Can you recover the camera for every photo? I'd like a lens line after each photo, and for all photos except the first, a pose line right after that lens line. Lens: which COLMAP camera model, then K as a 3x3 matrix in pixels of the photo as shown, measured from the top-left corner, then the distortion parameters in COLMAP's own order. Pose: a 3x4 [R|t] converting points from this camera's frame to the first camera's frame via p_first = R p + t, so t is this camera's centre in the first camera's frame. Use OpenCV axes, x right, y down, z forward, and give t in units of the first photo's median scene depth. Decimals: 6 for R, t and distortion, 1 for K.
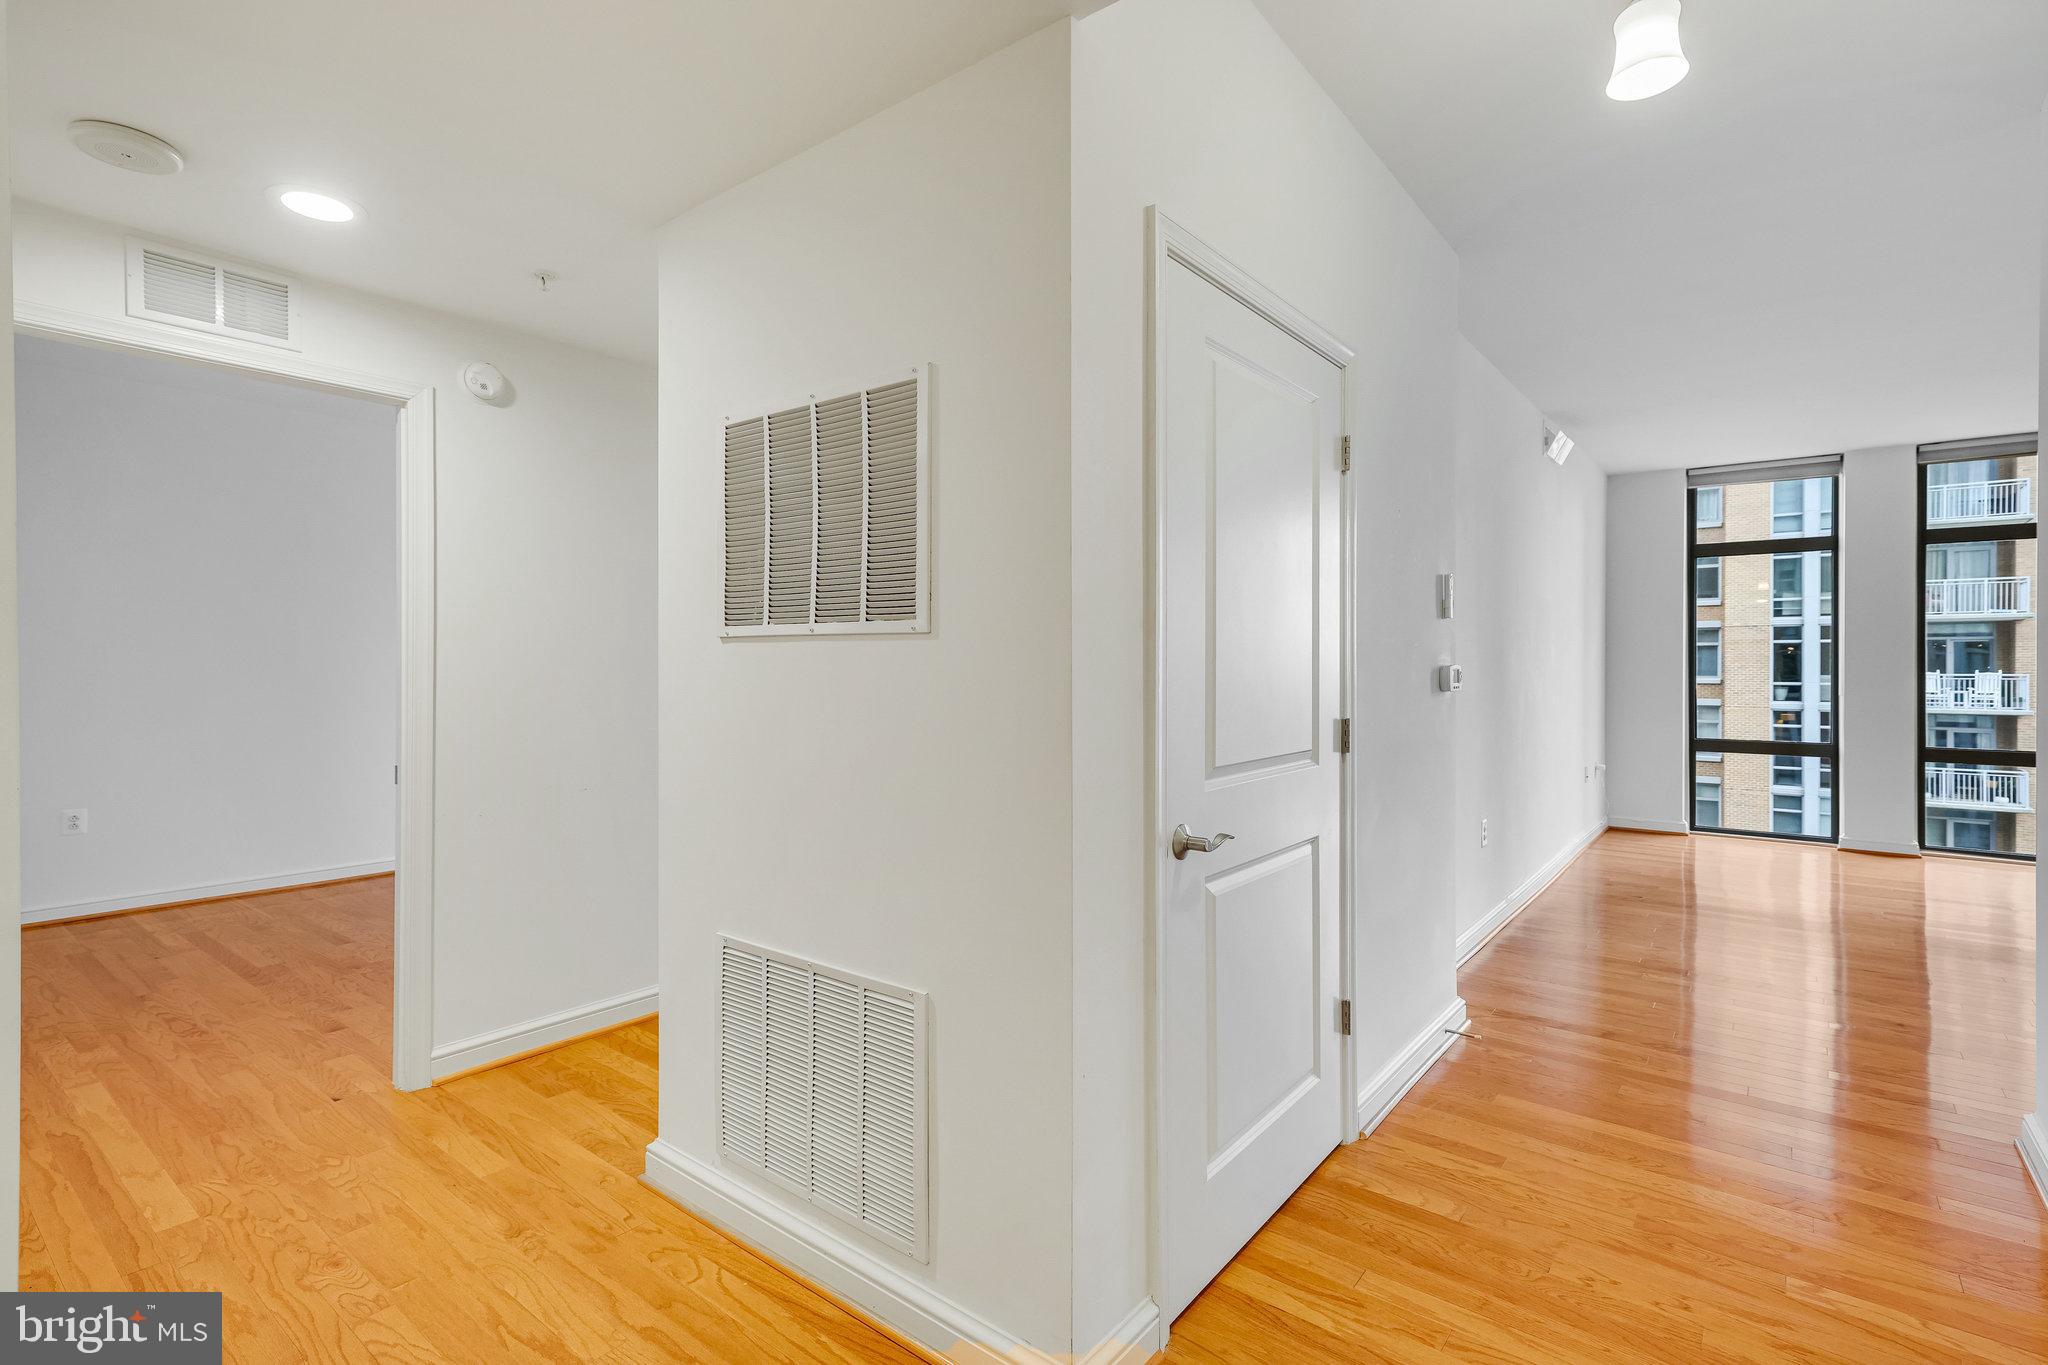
lens RADIAL K [[959.3, 0, 1019.1], [0, 959.3, 672.9], [0, 0, 1]] dist [0.032675, 0.000171]
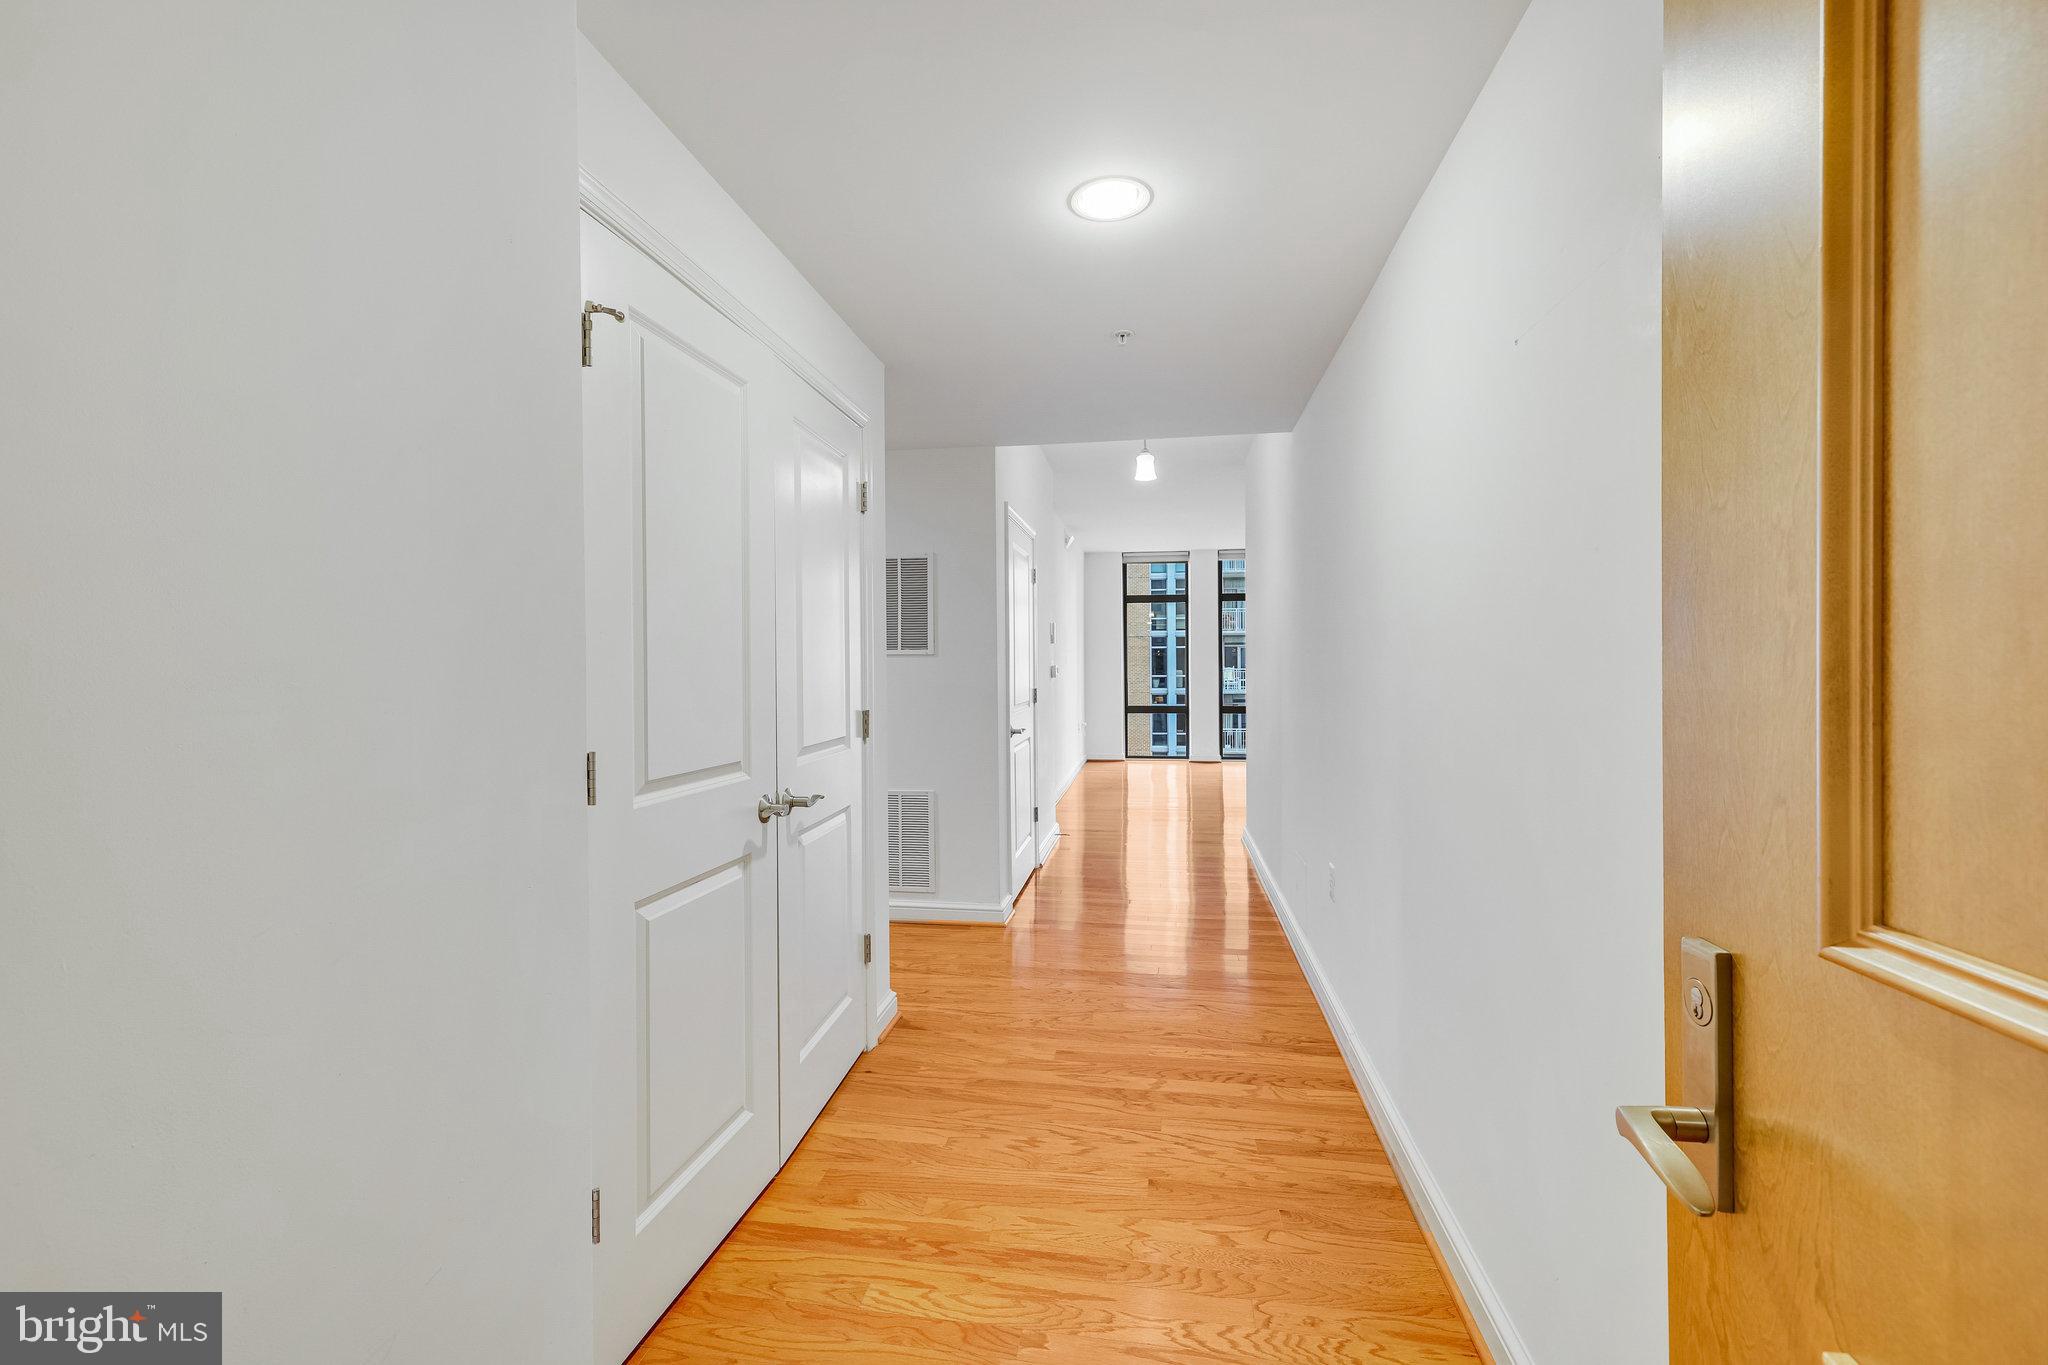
lens RADIAL K [[886.3, 0, 1001.6], [0, 886.3, 666.8], [0, 0, 1]] dist [0.000449, -0.000653]
pose [[0.881092, -0.003843, 0.472930, -0.074490], [0.006092, 0.999976, -0.003223, 0.000069], [-0.472906, 0.005721, 0.881094, -0.085347]]
